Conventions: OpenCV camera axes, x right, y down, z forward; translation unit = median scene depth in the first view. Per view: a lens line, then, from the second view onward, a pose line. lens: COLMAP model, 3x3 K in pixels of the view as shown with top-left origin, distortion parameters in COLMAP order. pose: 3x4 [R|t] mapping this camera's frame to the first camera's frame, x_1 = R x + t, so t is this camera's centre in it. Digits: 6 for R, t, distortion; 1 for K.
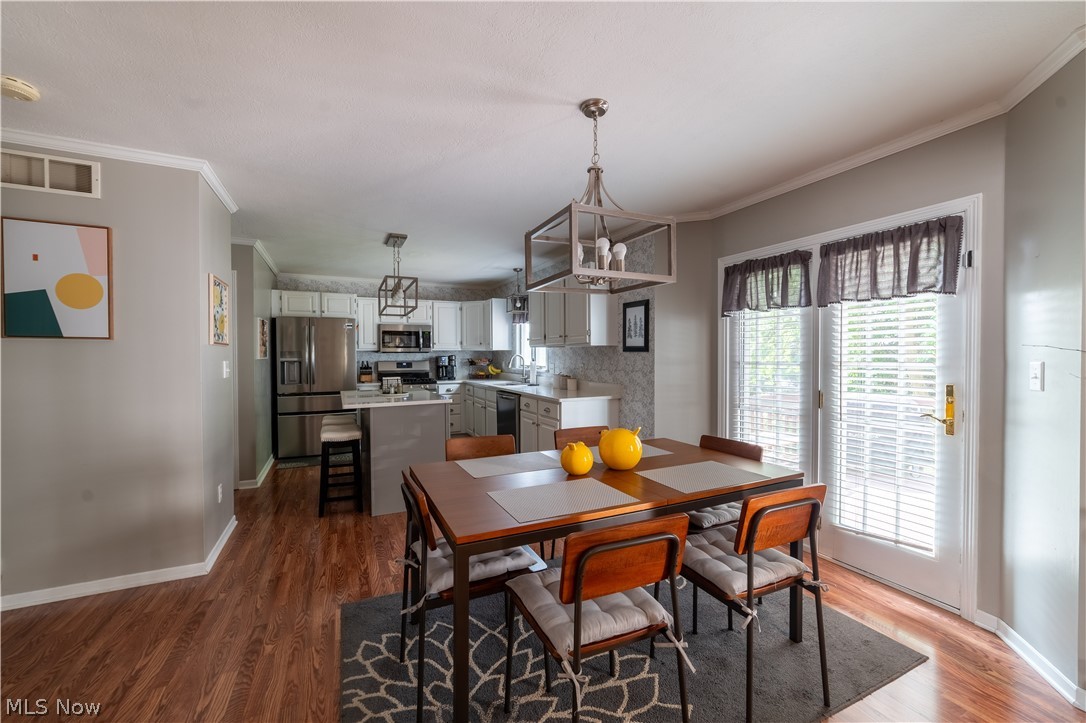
lens RADIAL K [[428.6, 0, 547.2], [0, 428.6, 360.1], [0, 0, 1]] dist [-0.008412, 0.000147]
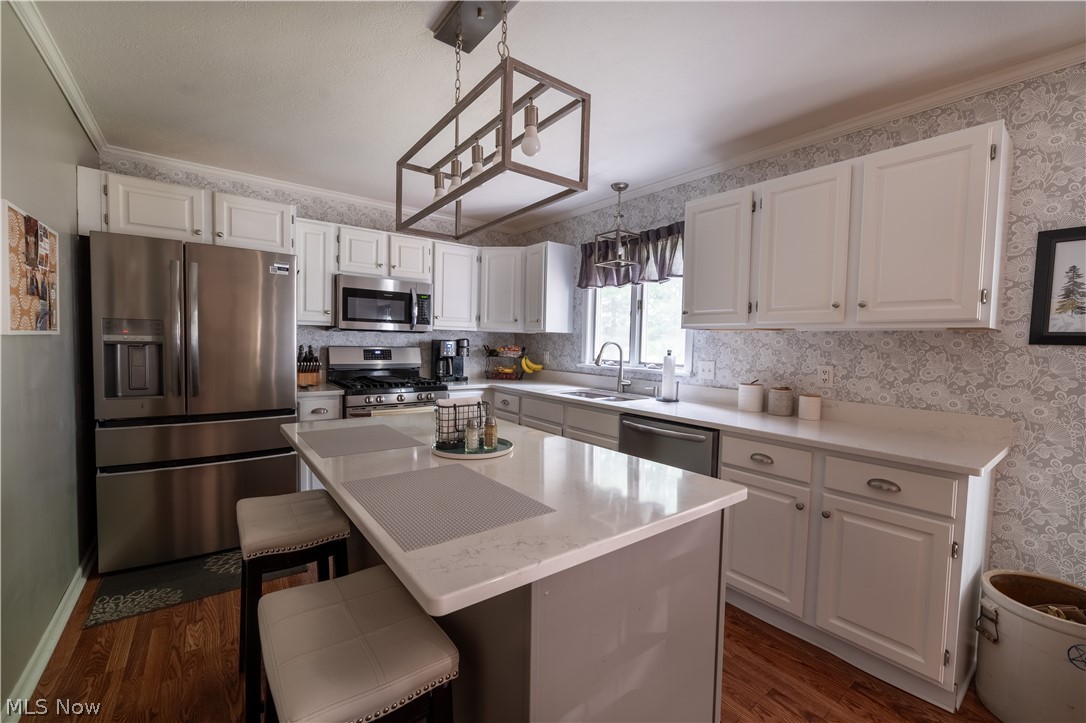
lens RADIAL K [[447.2, 0, 549.9], [0, 447.2, 360.6], [0, 0, 1]] dist [-0.001791, 0.000170]
pose [[0.979570, 0.019857, 0.200119, -0.246656], [-0.025872, 0.999287, 0.027488, -0.001980], [-0.199430, -0.032104, 0.979386, 0.419687]]
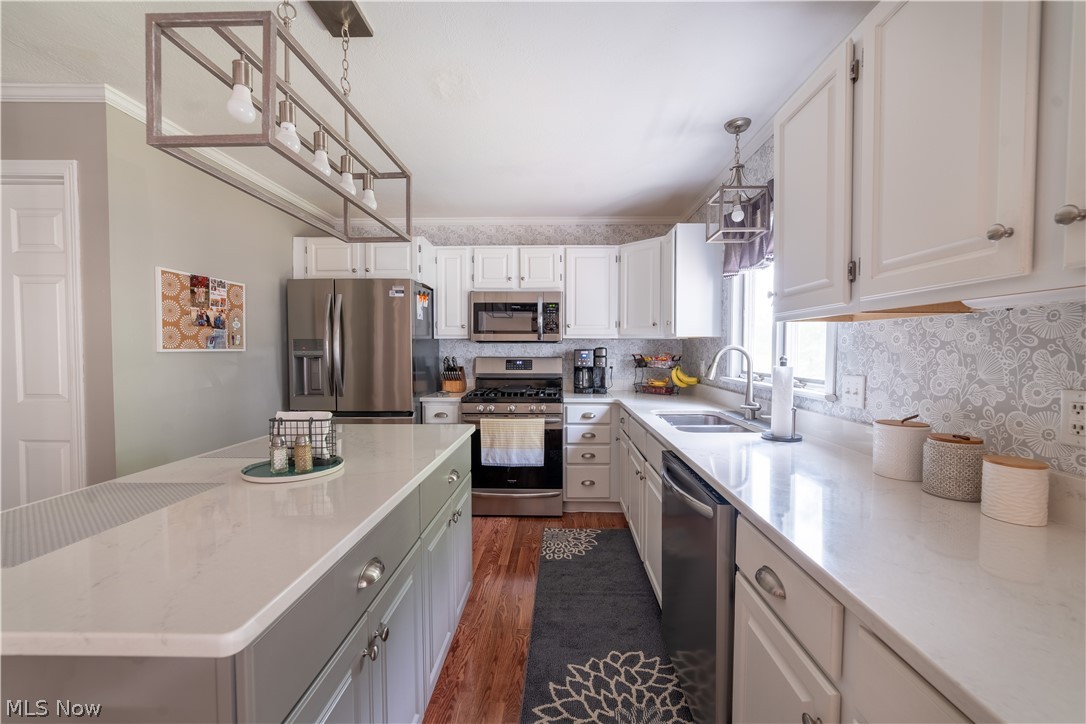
lens RADIAL K [[437.0, 0, 549.1], [0, 437.0, 360.6], [0, 0, 1]] dist [-0.008827, 0.000097]
pose [[0.887982, 0.018001, -0.459526, -0.033244], [-0.011614, 0.999793, 0.016723, -0.004117], [0.459732, -0.009512, 0.888007, 0.533729]]
